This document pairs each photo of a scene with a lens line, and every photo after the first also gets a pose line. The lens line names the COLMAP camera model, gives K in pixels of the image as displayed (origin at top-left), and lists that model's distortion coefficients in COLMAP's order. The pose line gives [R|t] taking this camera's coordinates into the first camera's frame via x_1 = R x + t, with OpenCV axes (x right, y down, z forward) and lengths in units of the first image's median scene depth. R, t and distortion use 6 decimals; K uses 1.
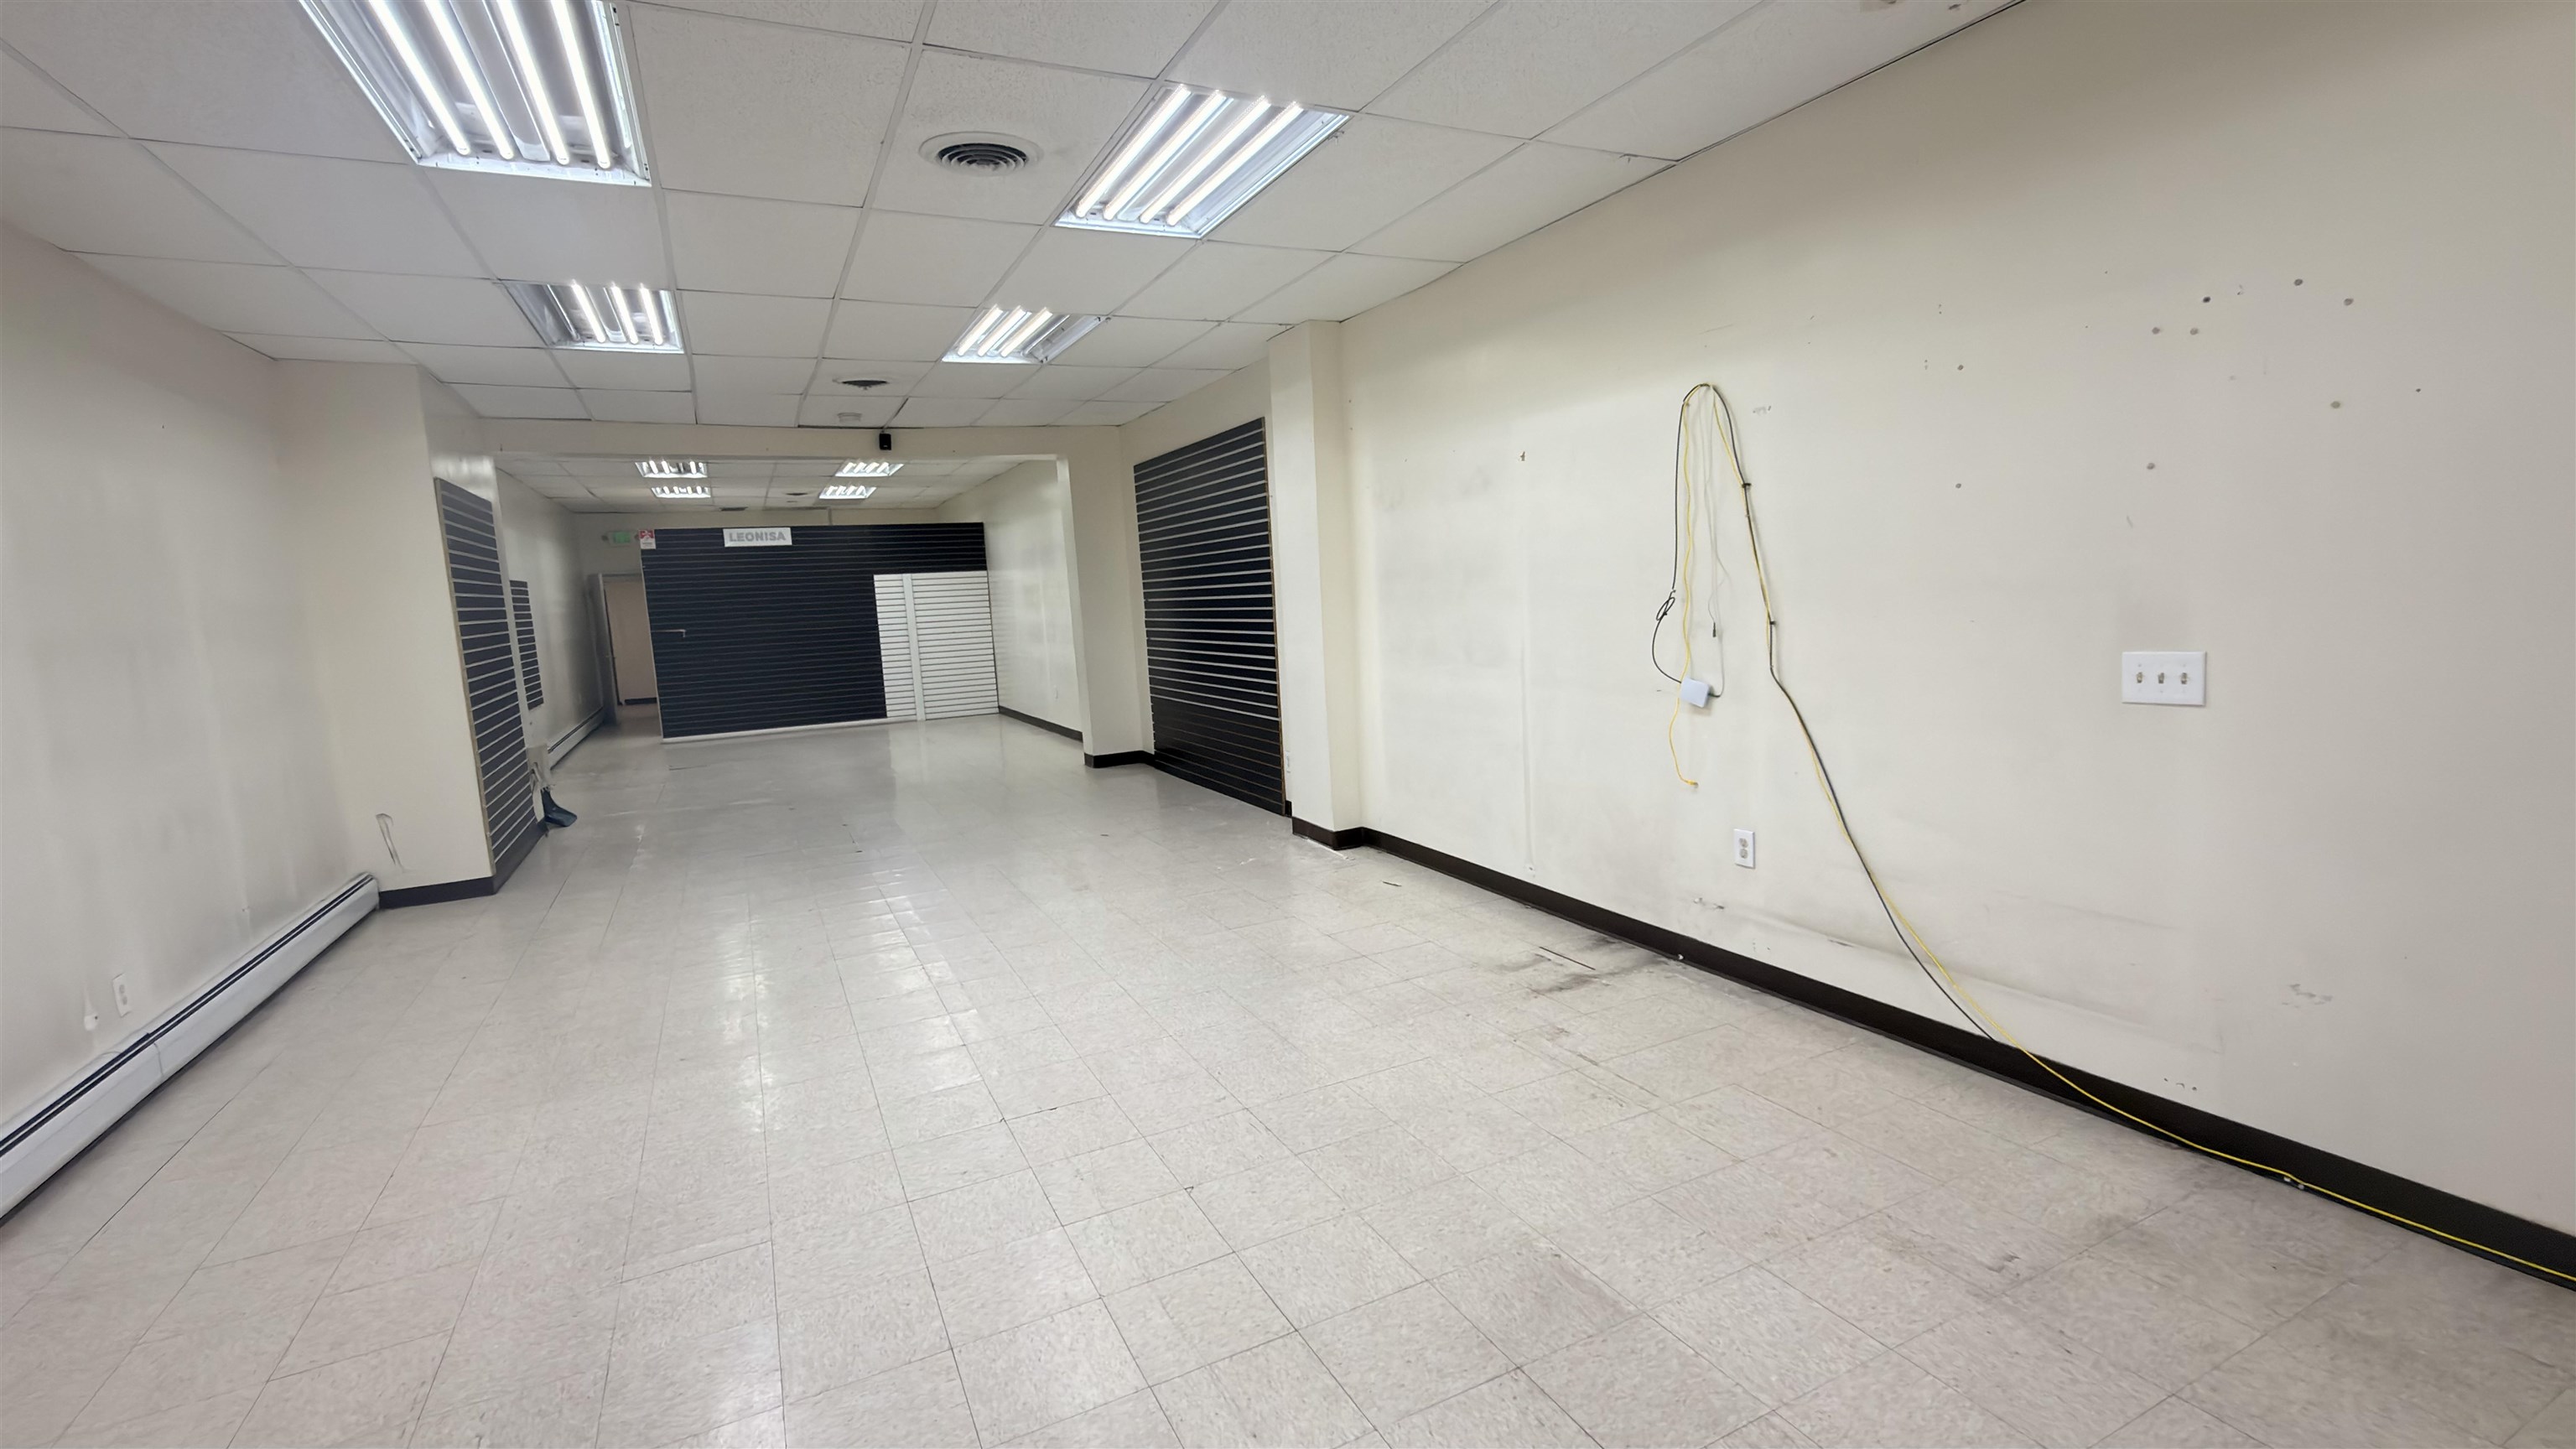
lens RADIAL K [[1126.9, 0, 1294.0], [0, 1126.9, 720.9], [0, 0, 1]] dist [0.001111, 0.000283]
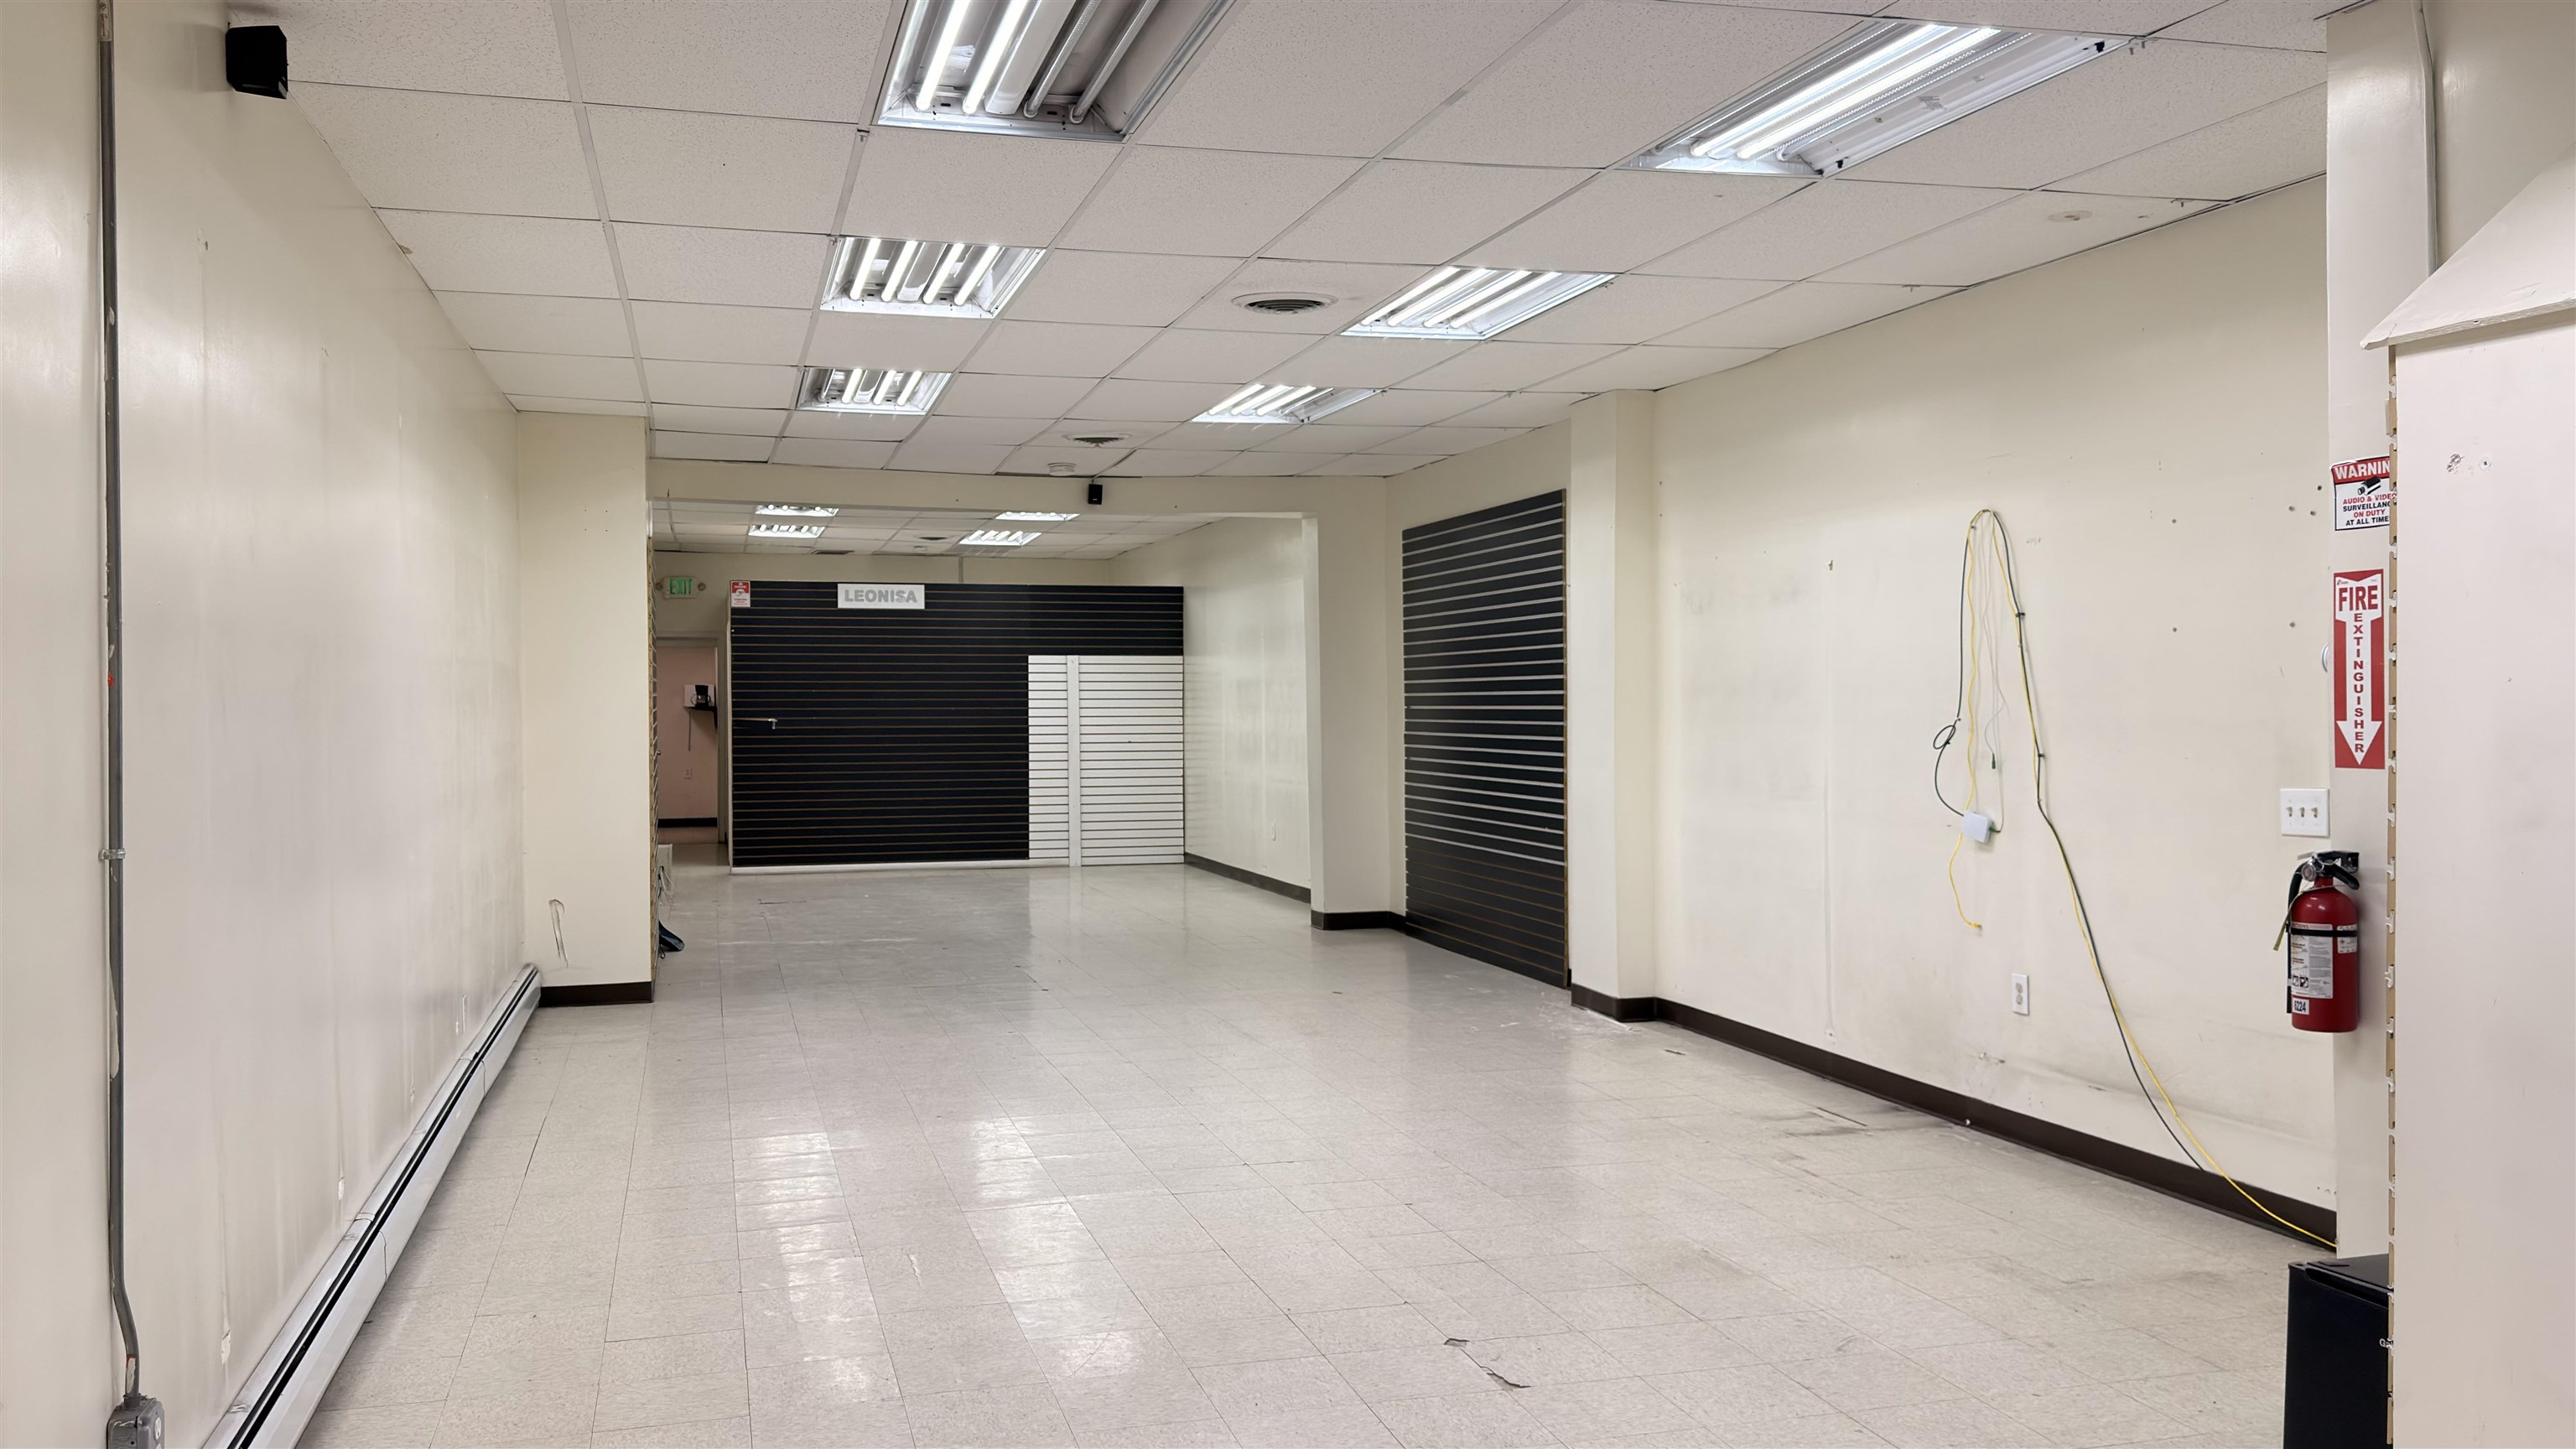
lens RADIAL K [[2139.4, 0, 1287.5], [0, 2139.4, 722.6], [0, 0, 1]] dist [0.048454, -0.002066]
pose [[0.981220, 0.048375, -0.186729, 0.080756], [-0.067593, 0.992892, -0.097959, 0.068389], [0.180663, 0.108741, 0.977515, -0.578164]]
